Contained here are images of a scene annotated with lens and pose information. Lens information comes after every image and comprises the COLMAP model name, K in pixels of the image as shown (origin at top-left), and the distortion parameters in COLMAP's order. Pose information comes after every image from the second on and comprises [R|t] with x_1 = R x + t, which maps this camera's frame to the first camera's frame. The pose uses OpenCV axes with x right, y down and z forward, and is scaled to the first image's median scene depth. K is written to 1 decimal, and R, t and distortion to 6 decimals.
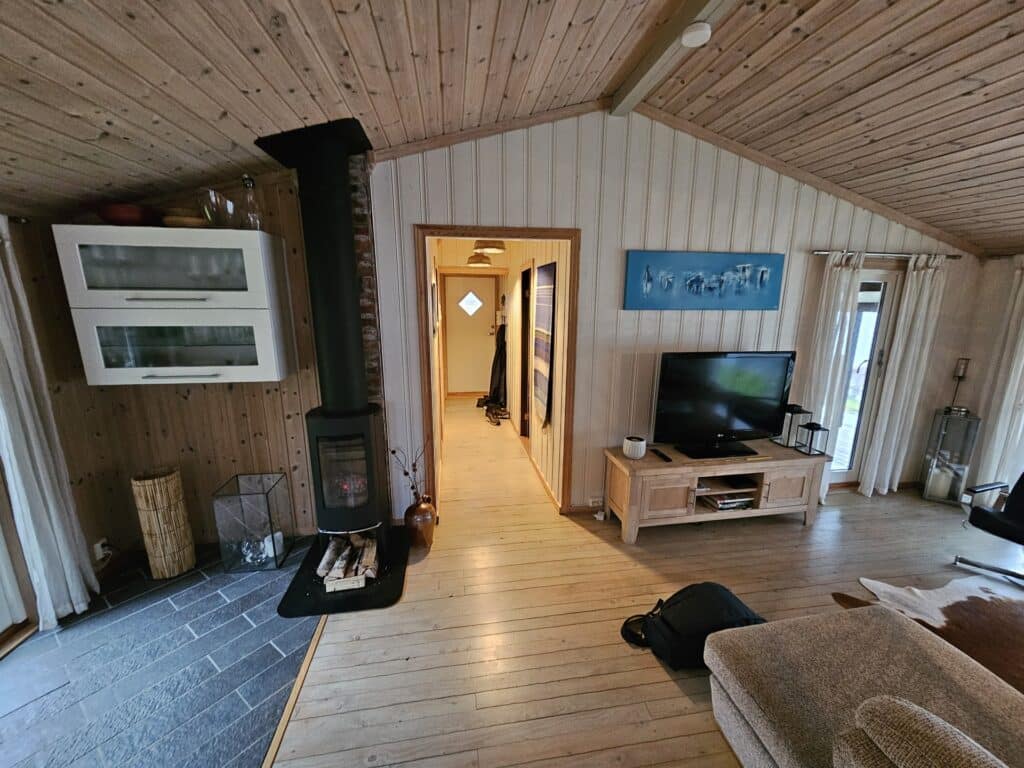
lens RADIAL K [[417.2, 0, 517.1], [0, 417.2, 392.1], [0, 0, 1]] dist [0.005343, -0.003561]
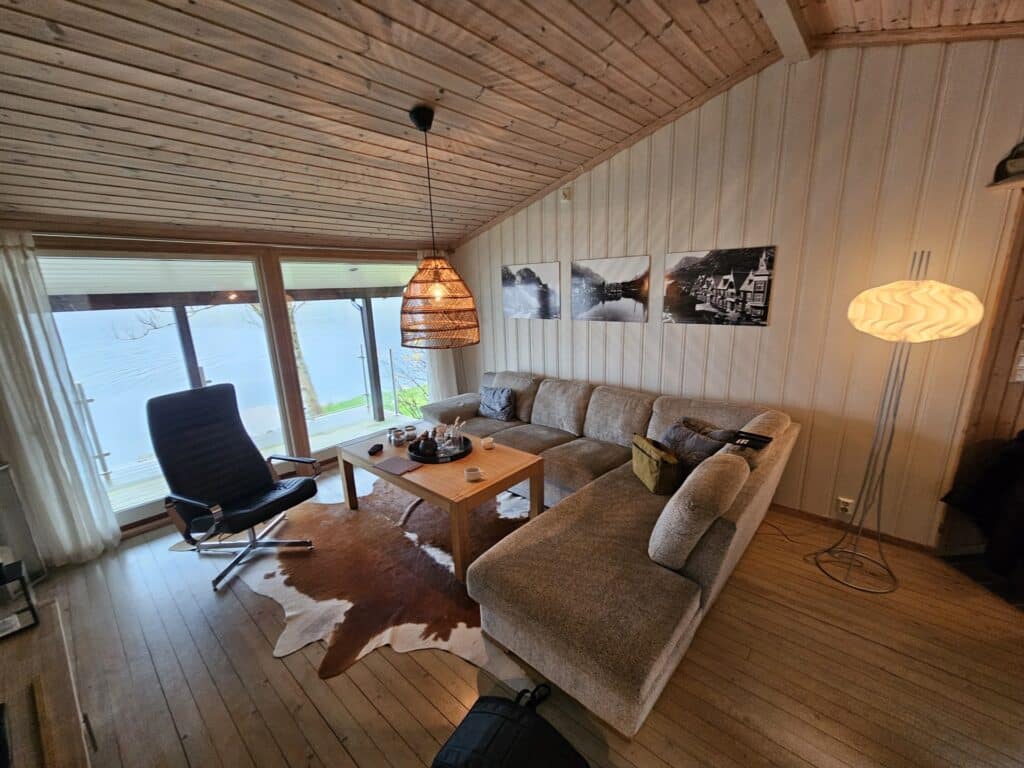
lens RADIAL K [[417.2, 0, 517.1], [0, 417.2, 392.1], [0, 0, 1]] dist [0.005343, -0.003561]
pose [[-0.646790, -0.179595, 0.741221, 0.070420], [0.187374, 0.904672, 0.382701, -0.211329], [-0.739293, 0.386412, -0.551481, 0.991140]]
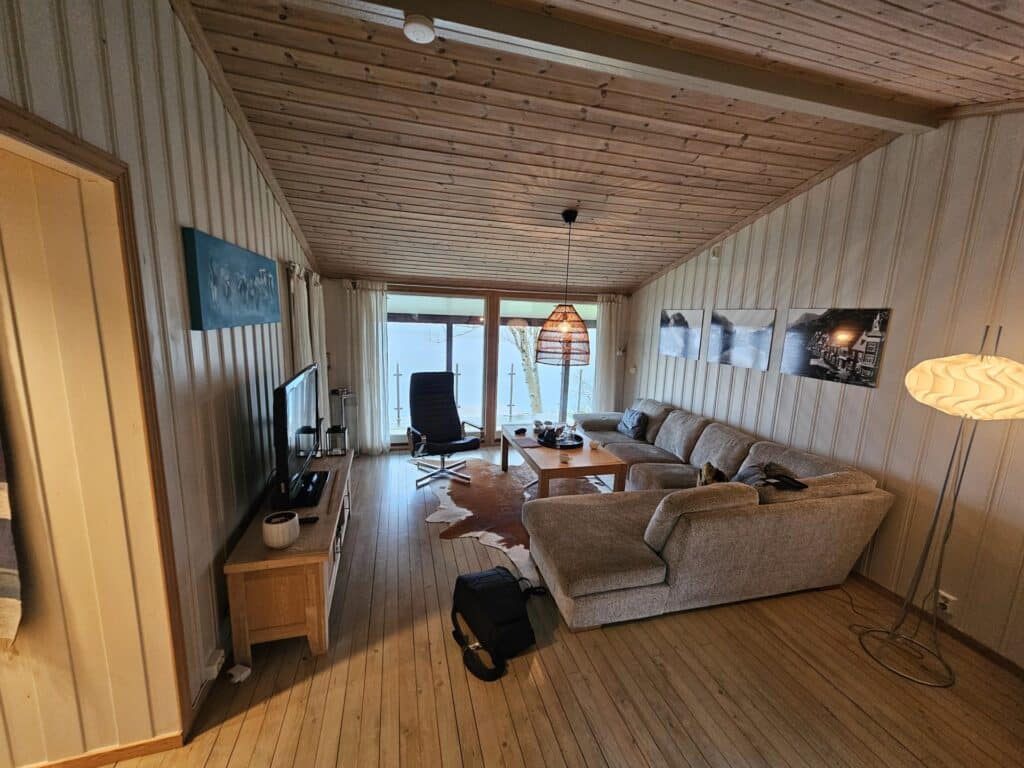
lens RADIAL K [[417.2, 0, 517.1], [0, 417.2, 392.1], [0, 0, 1]] dist [0.005343, -0.003561]
pose [[-0.114959, -0.194177, 0.974207, -0.486975], [0.176794, 0.961053, 0.212418, -0.204376], [-0.977511, 0.196653, -0.076153, 0.799650]]
